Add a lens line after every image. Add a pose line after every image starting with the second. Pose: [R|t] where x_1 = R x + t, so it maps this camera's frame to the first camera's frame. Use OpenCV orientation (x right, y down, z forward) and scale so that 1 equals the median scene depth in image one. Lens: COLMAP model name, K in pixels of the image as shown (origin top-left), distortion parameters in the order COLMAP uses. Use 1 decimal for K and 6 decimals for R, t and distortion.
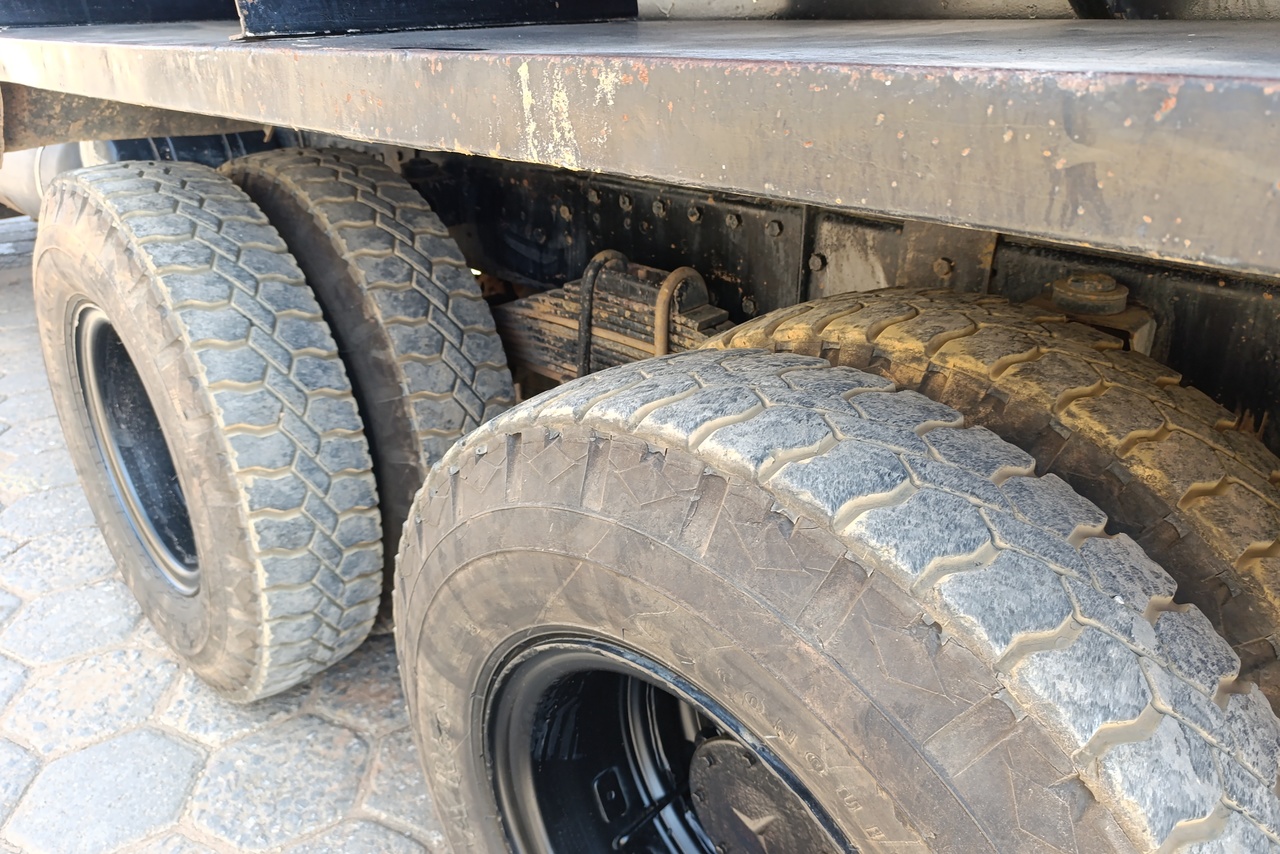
lens RADIAL K [[882.4, 0, 640.6], [0, 882.4, 438.3], [0, 0, 1]] dist [0.027619, -0.049602]
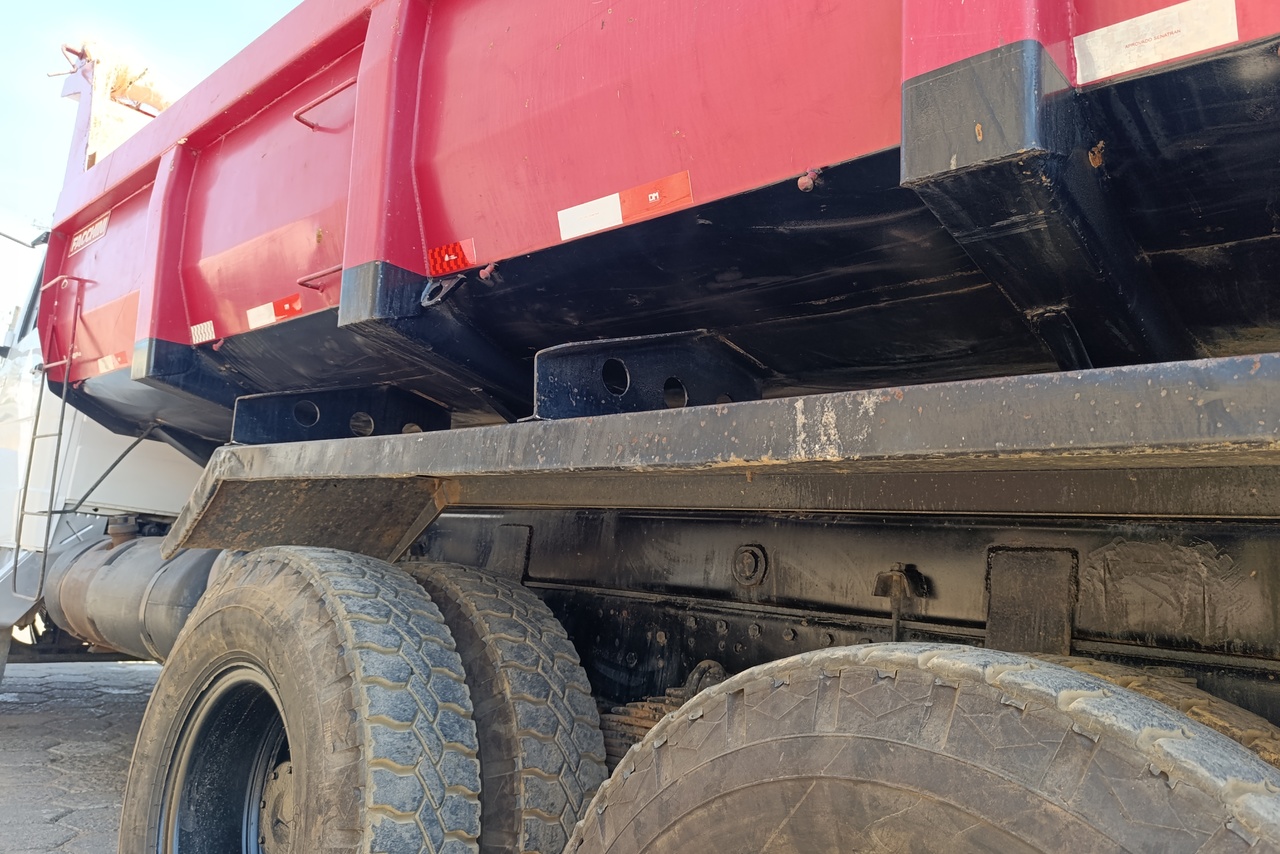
lens RADIAL K [[882.4, 0, 640.6], [0, 882.4, 438.3], [0, 0, 1]] dist [0.027619, -0.049602]
pose [[0.995373, 0.096082, -0.000303, -0.178330], [-0.079309, 0.819820, -0.567103, 0.236792], [-0.054240, 0.564503, 0.823647, -0.101116]]
